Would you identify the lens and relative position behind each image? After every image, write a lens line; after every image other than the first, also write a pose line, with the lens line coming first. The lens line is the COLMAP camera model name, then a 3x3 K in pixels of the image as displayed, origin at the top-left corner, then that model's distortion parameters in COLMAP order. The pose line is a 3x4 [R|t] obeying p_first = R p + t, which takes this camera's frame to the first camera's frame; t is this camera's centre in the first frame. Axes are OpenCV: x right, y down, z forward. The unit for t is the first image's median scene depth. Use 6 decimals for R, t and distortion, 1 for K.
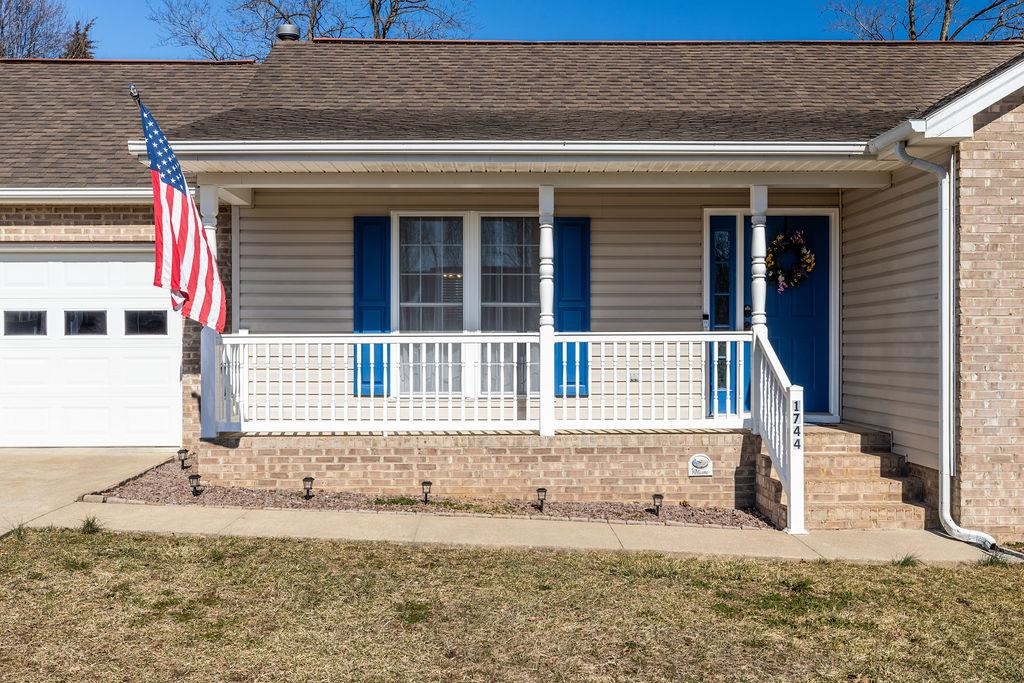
lens RADIAL K [[950.1, 0, 512.0], [0, 950.1, 341.5], [0, 0, 1]] dist [0.006704, 0.000821]
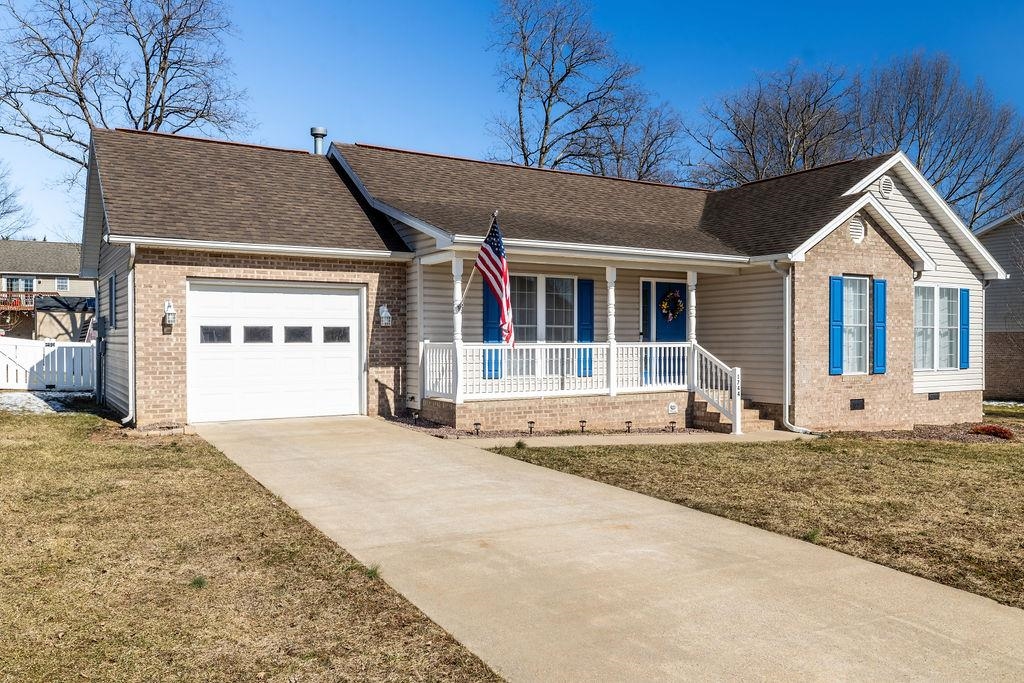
lens RADIAL K [[749.4, 0, 512.5], [0, 749.4, 355.0], [0, 0, 1]] dist [-0.001102, -0.000188]
pose [[0.875715, -0.007061, 0.482777, -0.774530], [-0.002244, 0.999823, 0.018694, -0.011069], [-0.482823, -0.017454, 0.875544, -0.211622]]
